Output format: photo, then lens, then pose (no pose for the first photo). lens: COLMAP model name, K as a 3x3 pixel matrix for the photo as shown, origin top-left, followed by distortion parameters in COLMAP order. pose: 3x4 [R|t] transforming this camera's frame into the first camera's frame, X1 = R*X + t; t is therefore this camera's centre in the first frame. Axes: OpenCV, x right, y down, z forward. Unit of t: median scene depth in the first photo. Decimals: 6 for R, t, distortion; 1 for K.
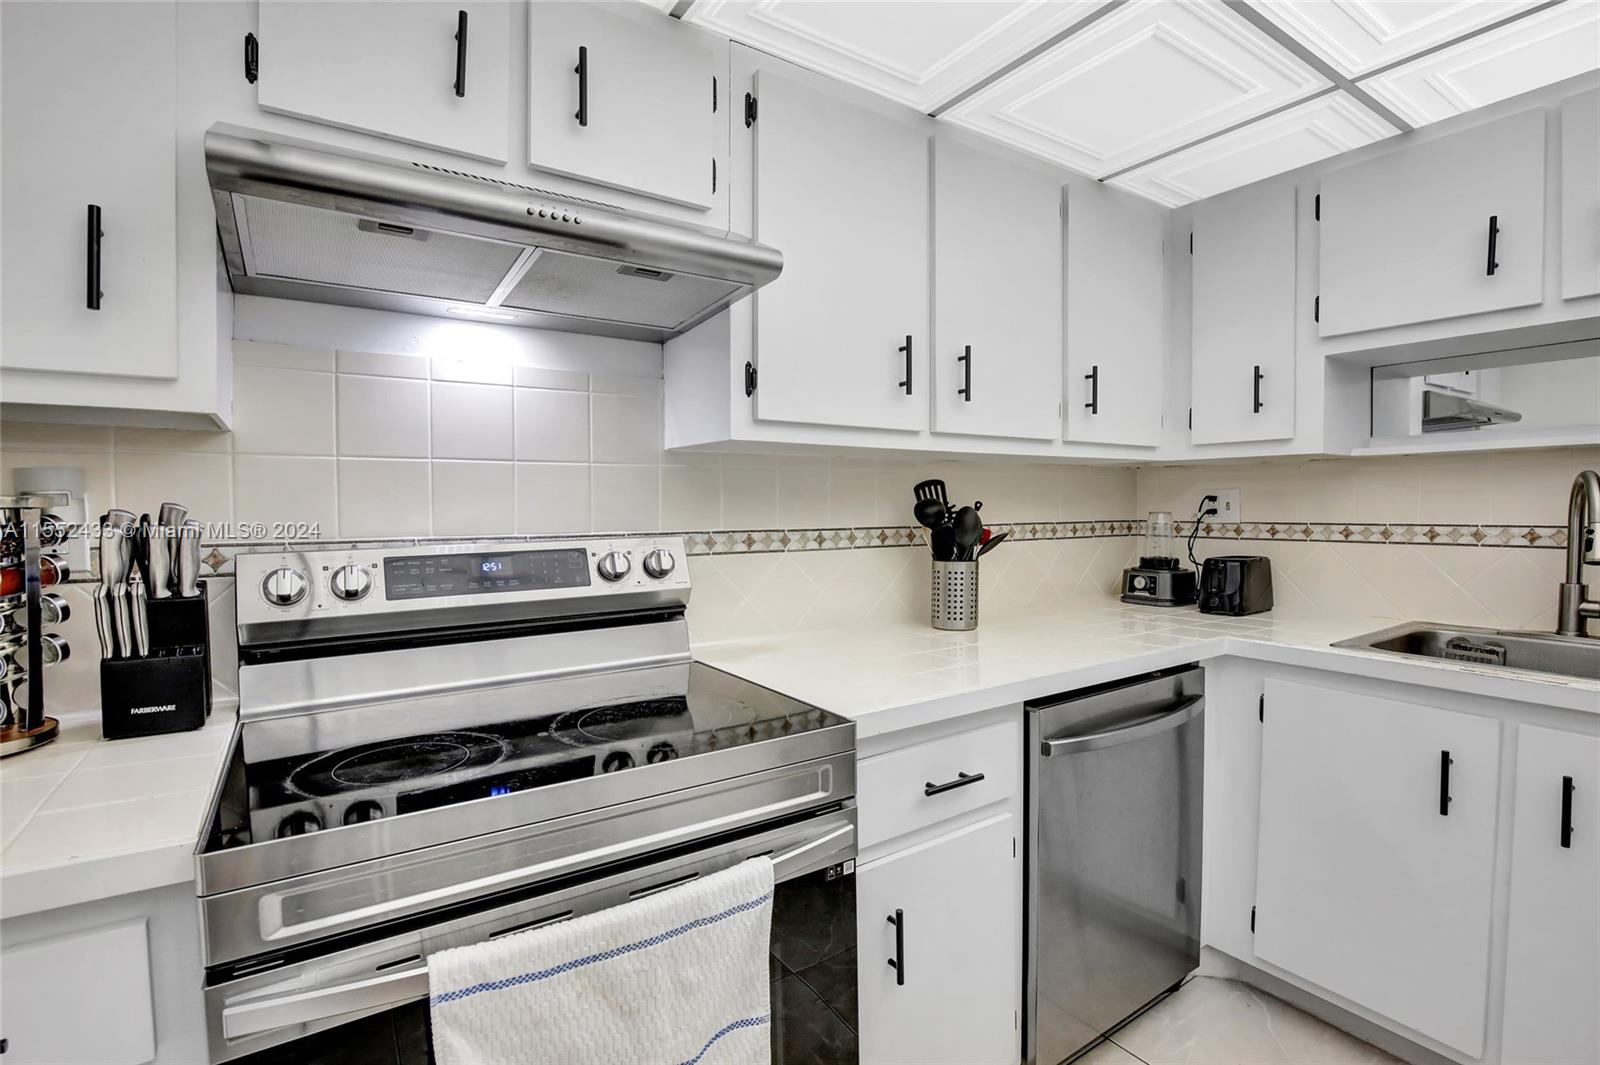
lens RADIAL K [[743.2, 0, 841.6], [0, 743.2, 523.8], [0, 0, 1]] dist [-0.015142, 0.000863]
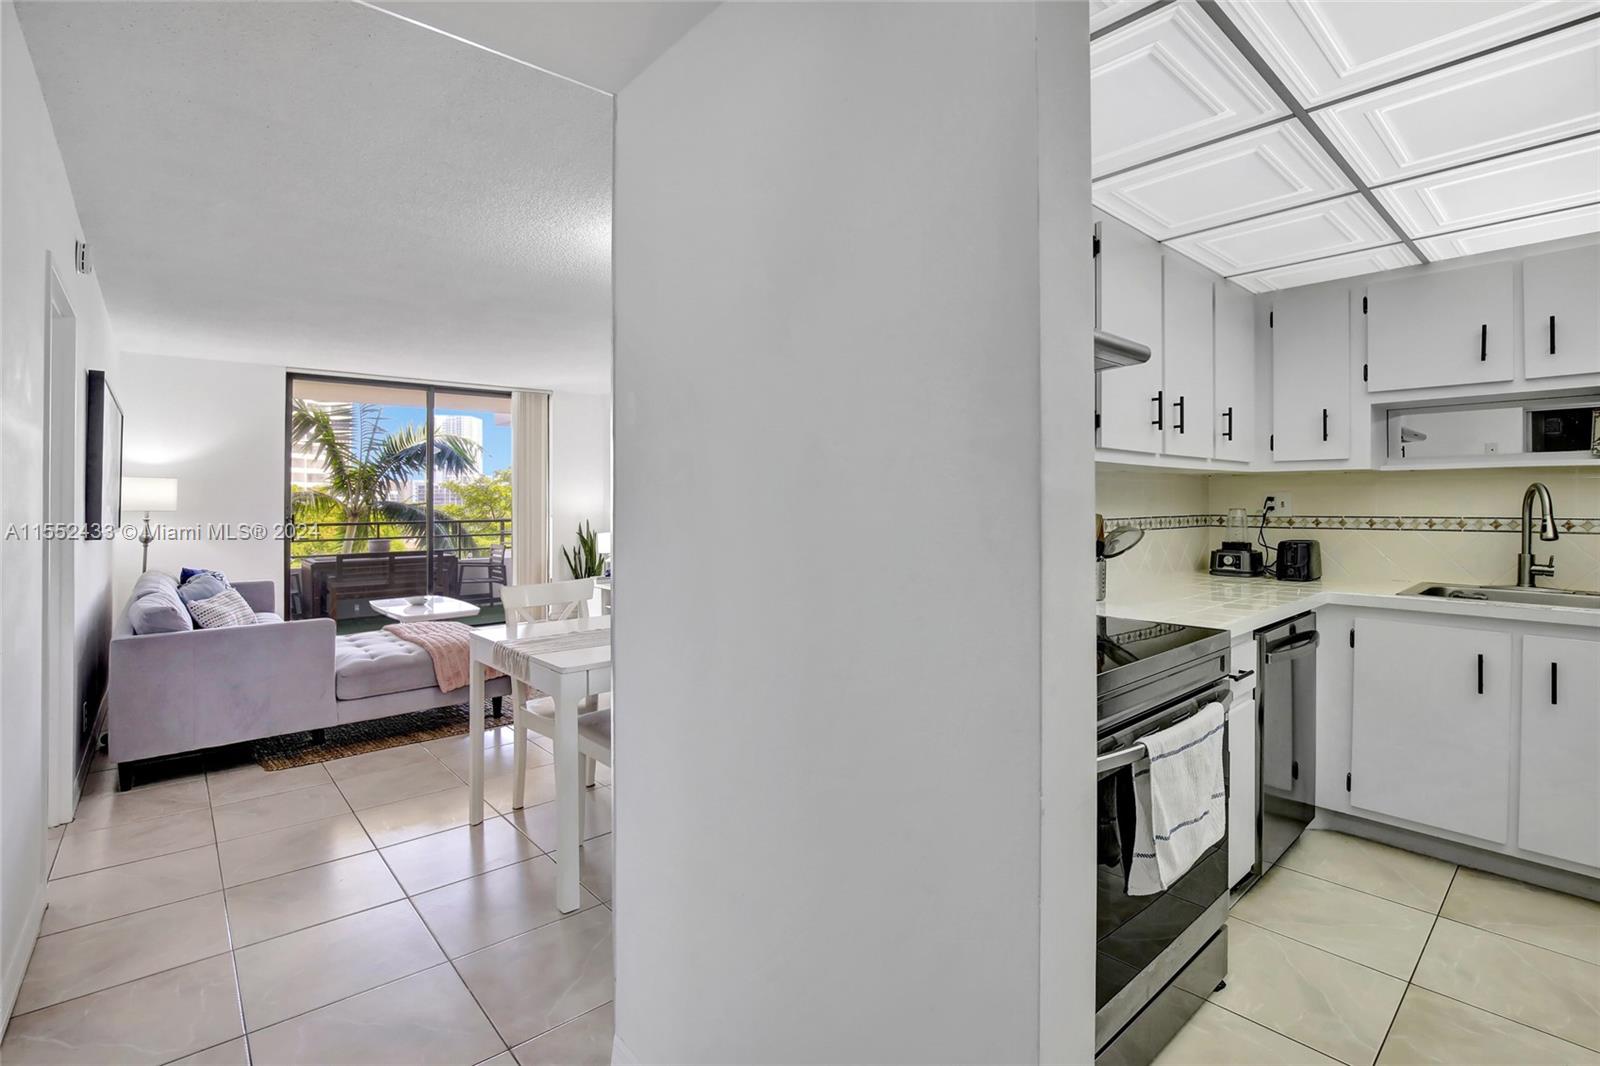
lens RADIAL K [[761.2, 0, 806.0], [0, 761.2, 503.0], [0, 0, 1]] dist [-0.026002, 0.001402]
pose [[0.990369, 0.002457, 0.138428, -0.685850], [0.000894, 0.999708, -0.024138, 0.008187], [-0.138447, 0.024029, 0.990078, -0.338393]]
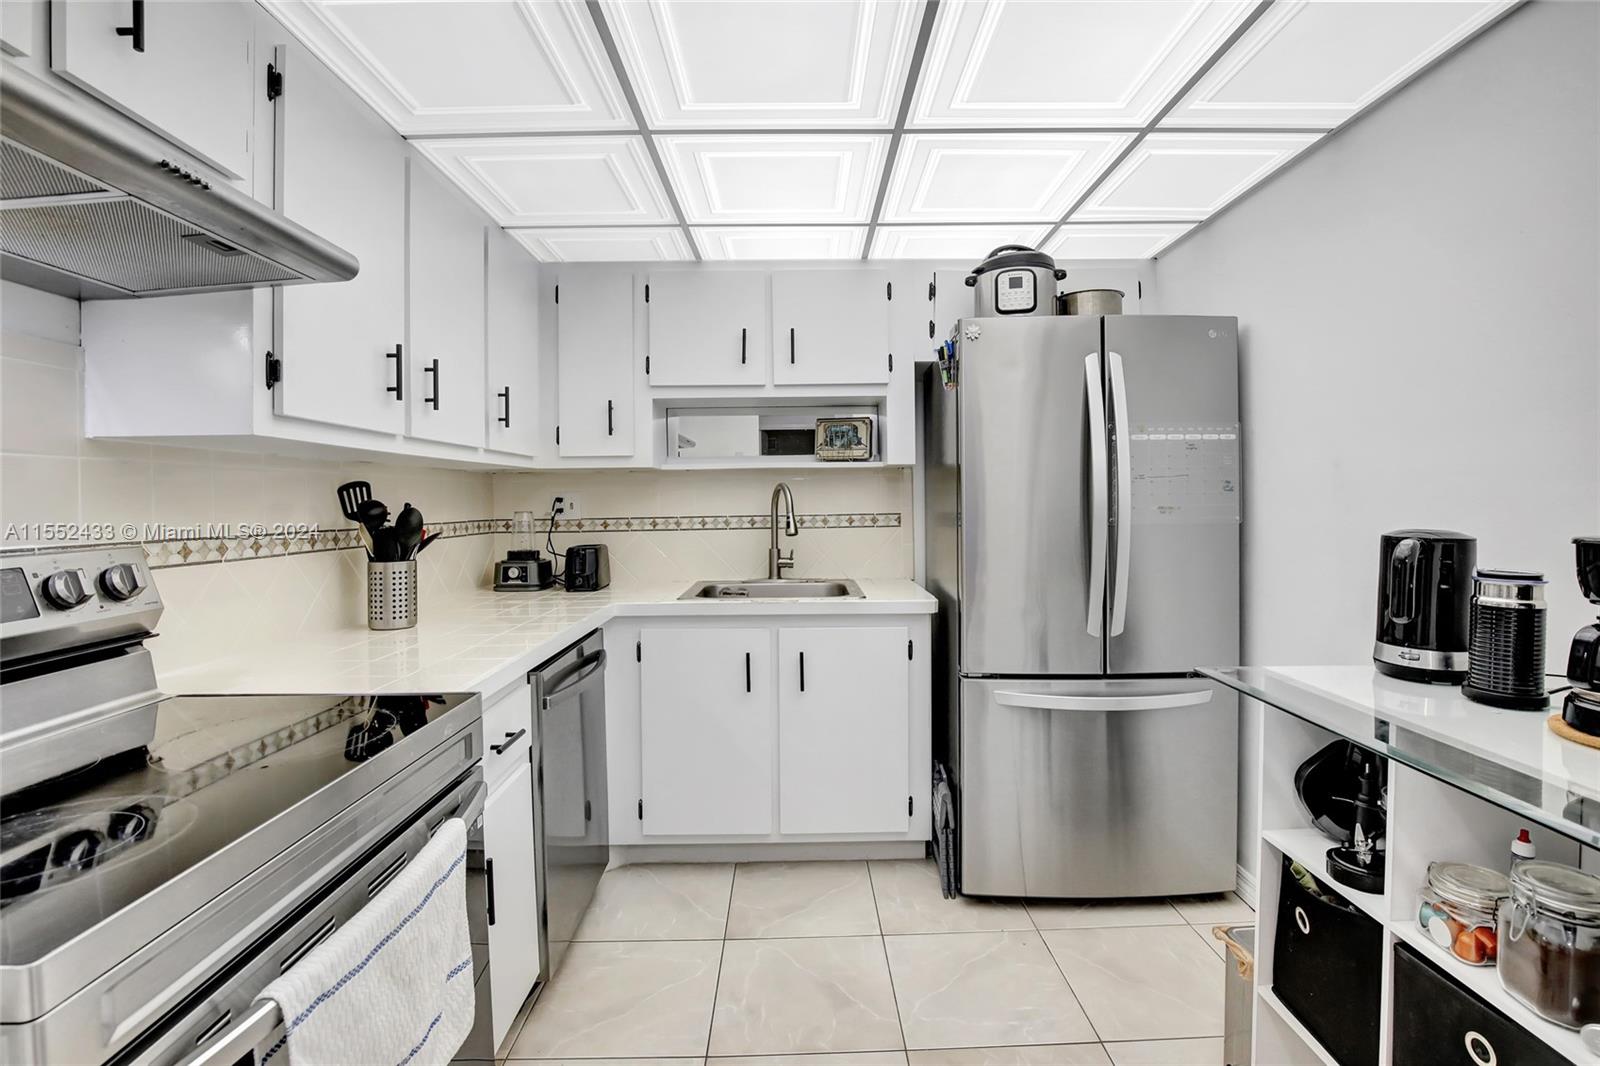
lens RADIAL K [[754.6, 0, 808.1], [0, 754.6, 510.3], [0, 0, 1]] dist [-0.032752, 0.000257]
pose [[0.553264, -0.013345, 0.832899, -0.385672], [0.031748, 0.999483, -0.005075, 0.003238], [-0.832401, 0.029250, 0.553402, -0.042067]]
